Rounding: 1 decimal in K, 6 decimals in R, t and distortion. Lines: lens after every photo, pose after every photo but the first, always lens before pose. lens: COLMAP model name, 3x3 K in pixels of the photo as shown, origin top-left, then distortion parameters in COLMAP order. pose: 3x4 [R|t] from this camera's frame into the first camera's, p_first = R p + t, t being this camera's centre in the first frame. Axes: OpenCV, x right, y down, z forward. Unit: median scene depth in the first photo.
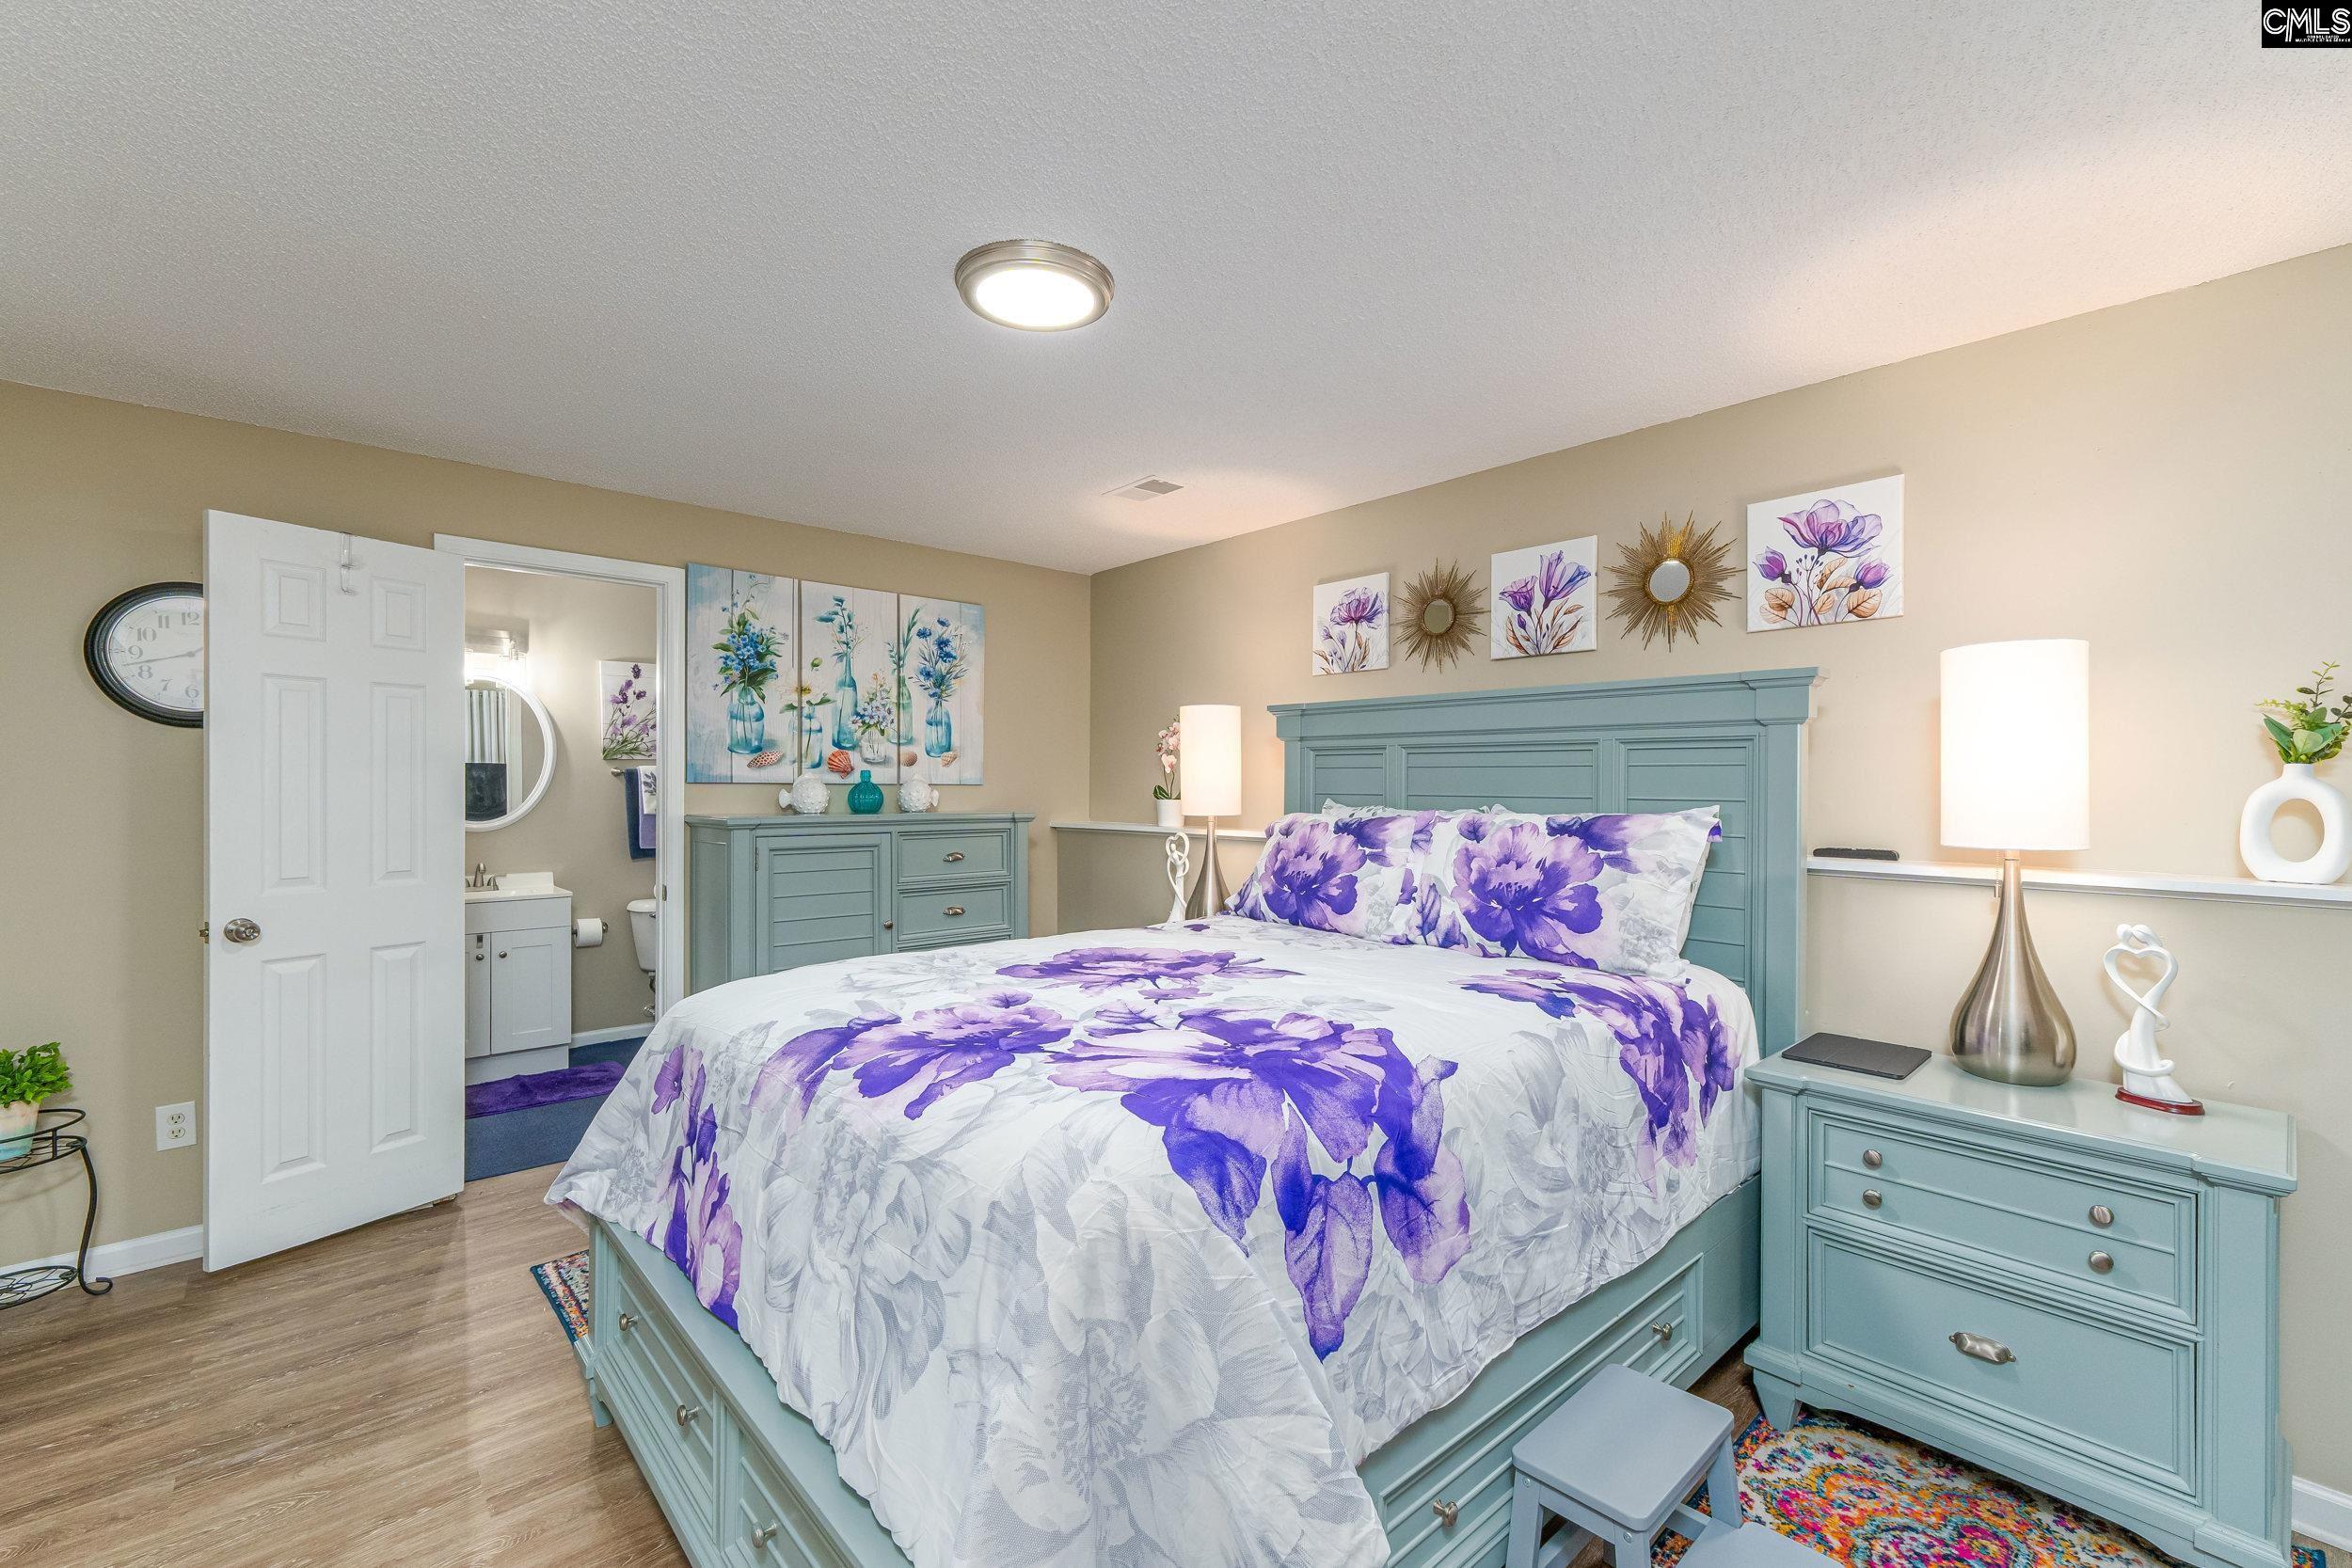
lens RADIAL K [[991.2, 0, 1176.0], [0, 991.2, 784.0], [0, 0, 1]] dist [0.003637, -0.000862]
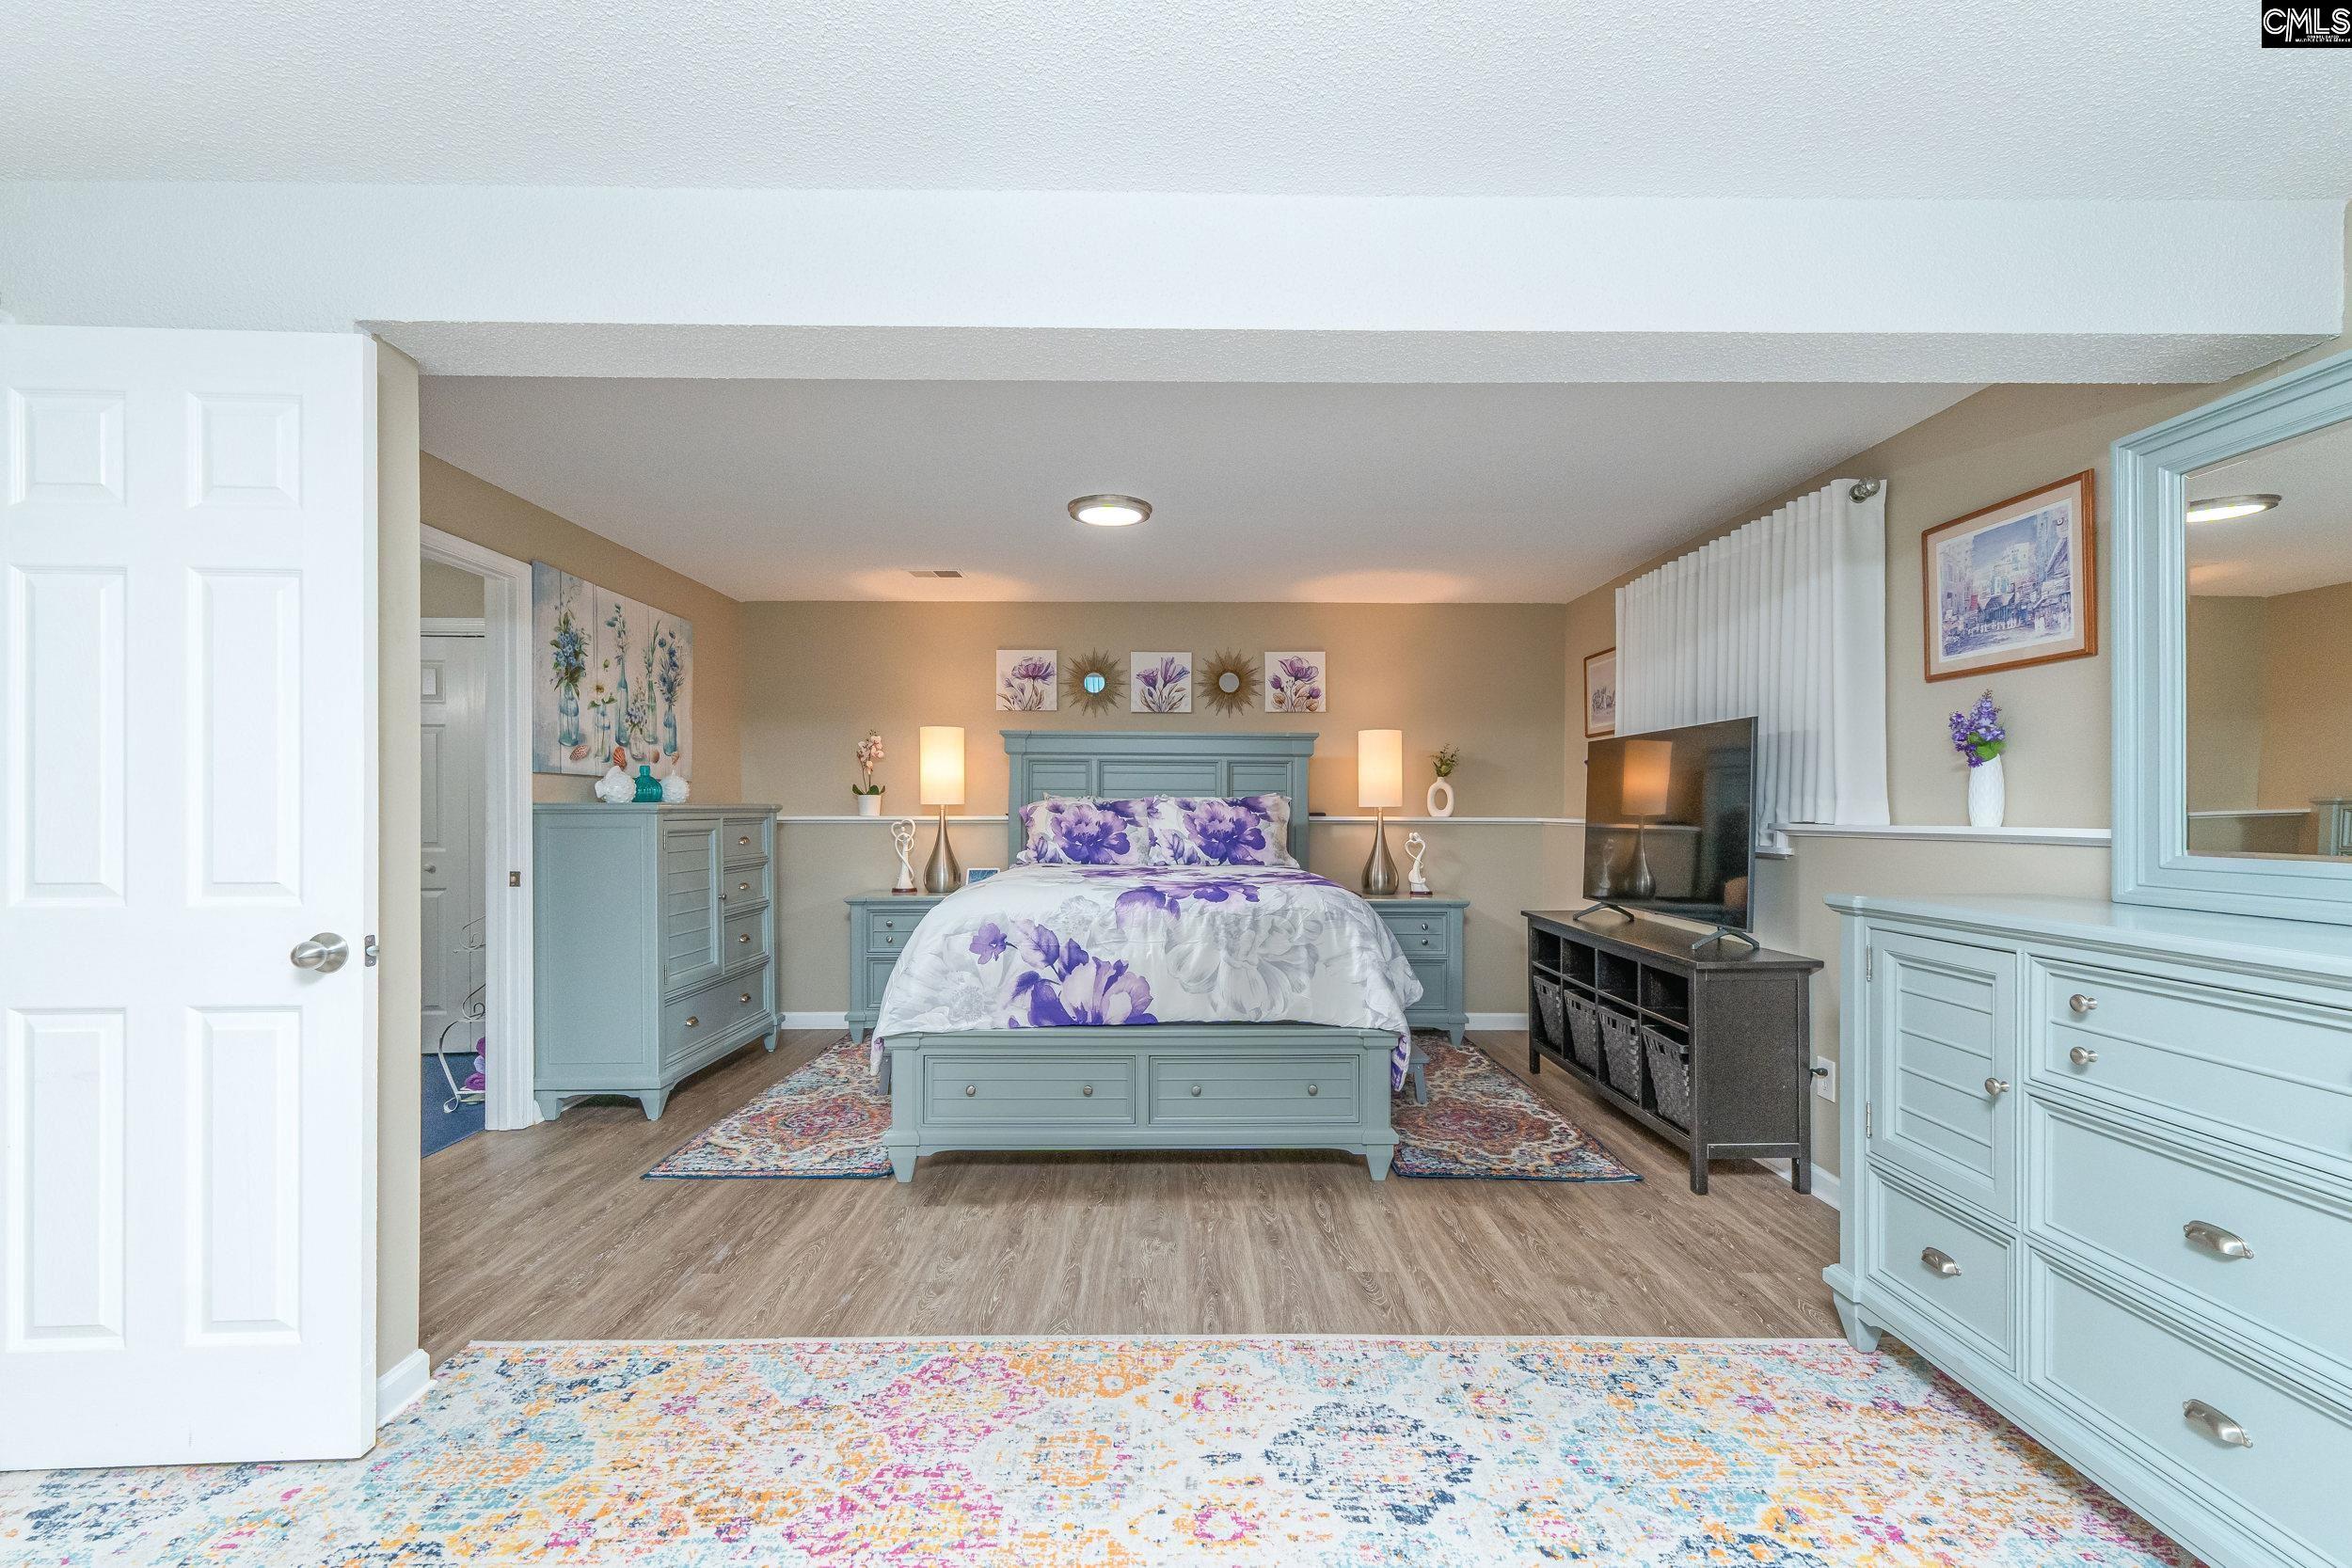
lens RADIAL K [[1021.3, 0, 1179.4], [0, 1021.3, 804.3], [0, 0, 1]] dist [0.001079, 0.000170]
pose [[0.657966, 0.001665, 0.753046, -1.128555], [-0.000102, 0.999998, -0.002122, 0.045552], [-0.753048, 0.001319, 0.657965, -0.276592]]
